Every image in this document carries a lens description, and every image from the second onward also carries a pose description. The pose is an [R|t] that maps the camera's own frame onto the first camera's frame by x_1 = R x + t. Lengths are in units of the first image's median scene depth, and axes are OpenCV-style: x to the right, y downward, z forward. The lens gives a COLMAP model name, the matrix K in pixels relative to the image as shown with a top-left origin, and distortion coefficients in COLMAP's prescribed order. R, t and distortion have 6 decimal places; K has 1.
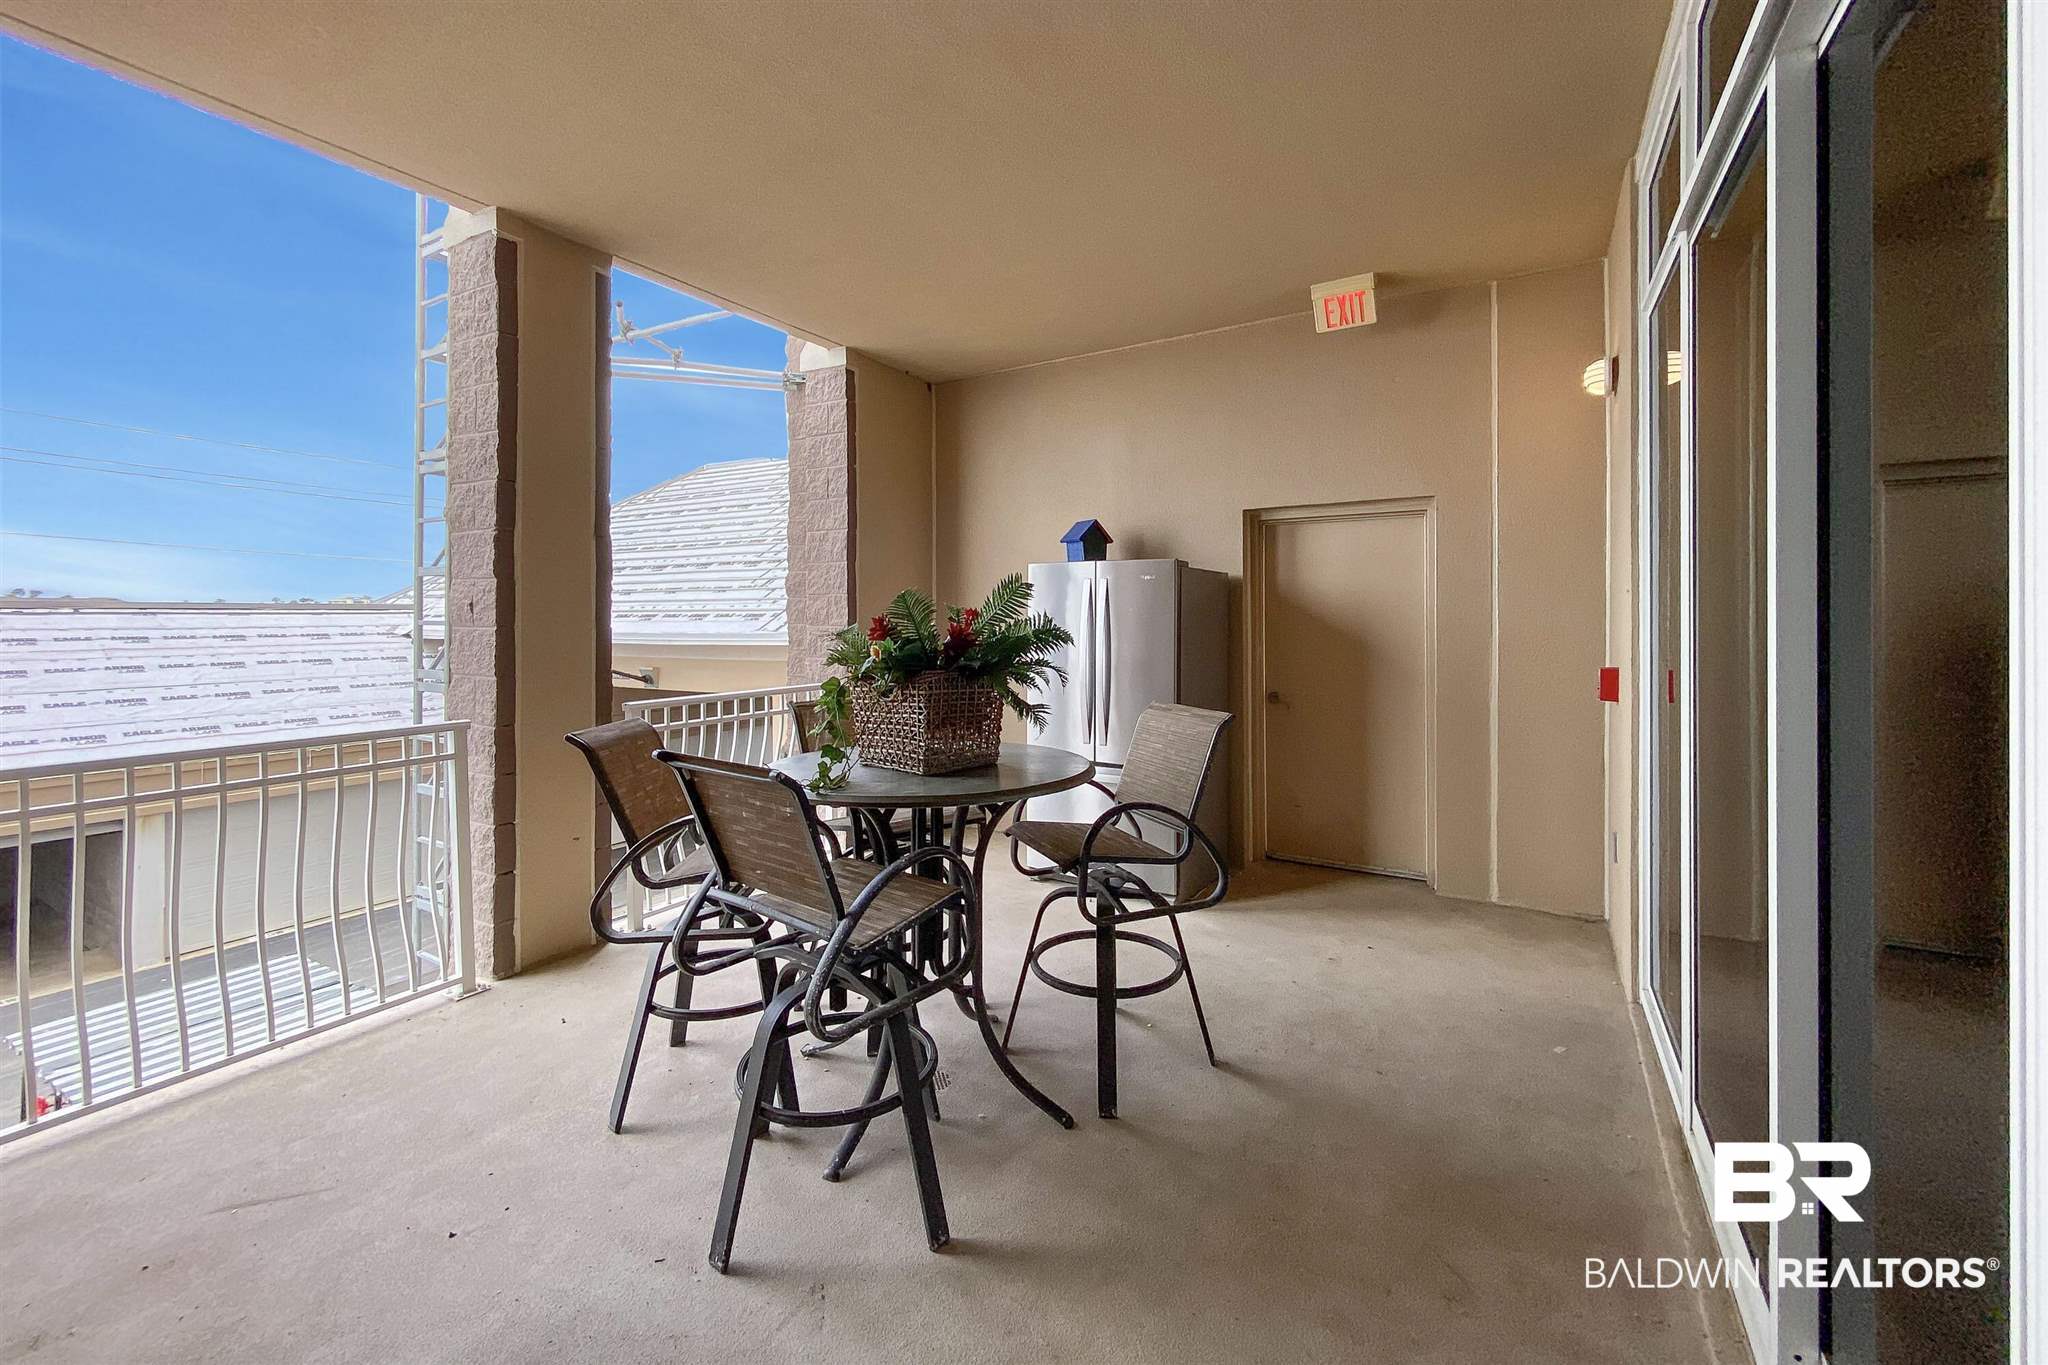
lens RADIAL K [[822.4, 0, 1023.3], [0, 822.4, 587.2], [0, 0, 1]] dist [-0.000174, -0.000130]
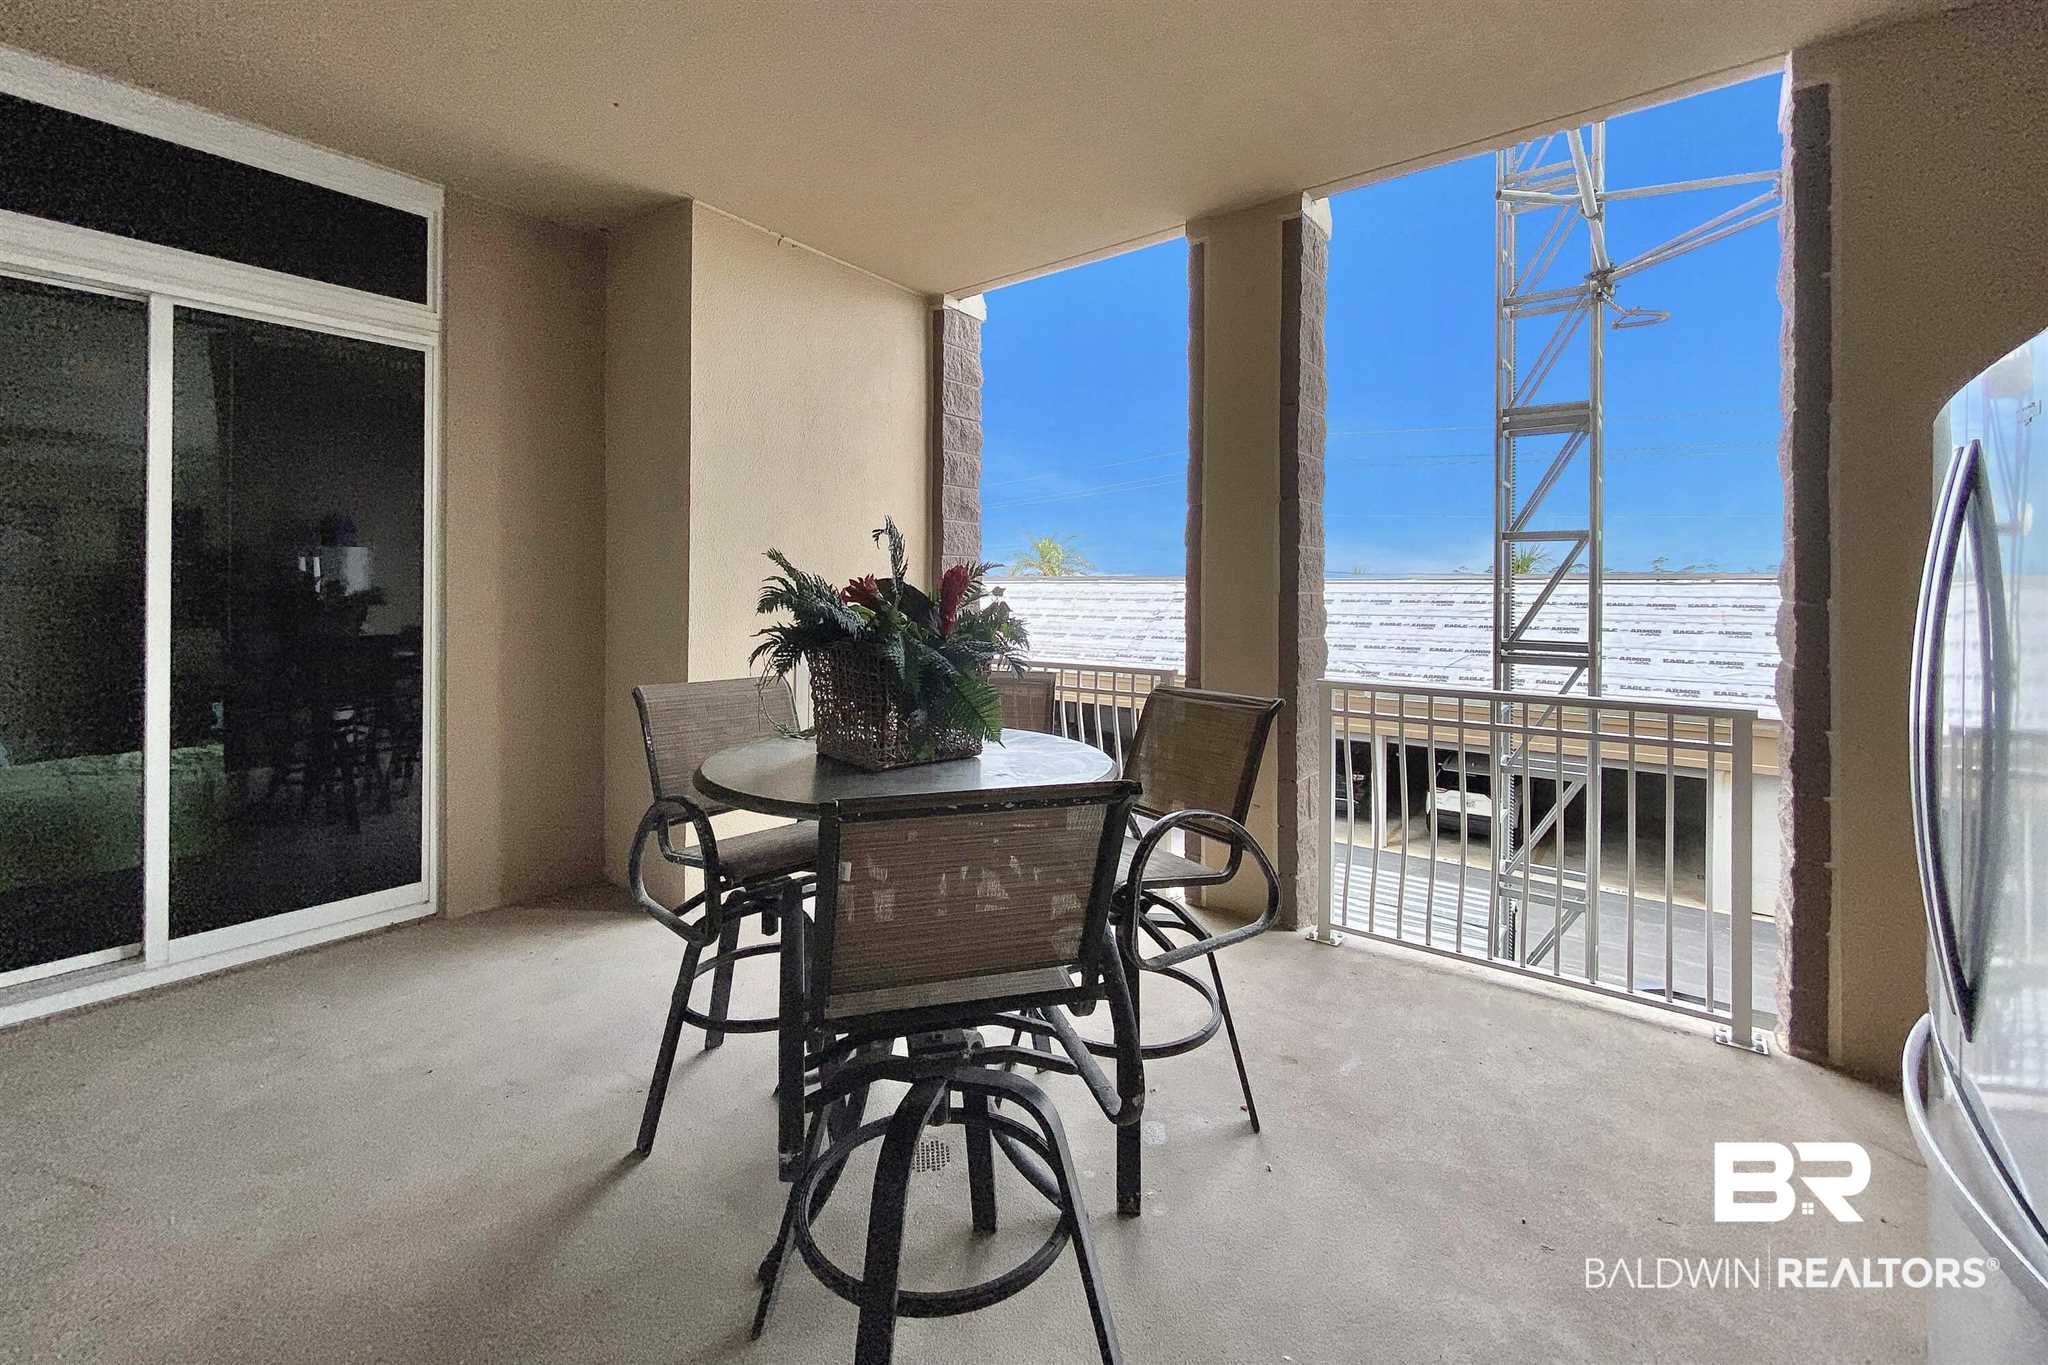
lens RADIAL K [[822.4, 0, 1023.3], [0, 822.4, 587.2], [0, 0, 1]] dist [-0.000174, -0.000130]
pose [[-0.115914, 0.002395, -0.993256, 0.123486], [0.033334, 0.999443, -0.001481, 0.007724], [0.992700, -0.033280, -0.115930, 0.218784]]
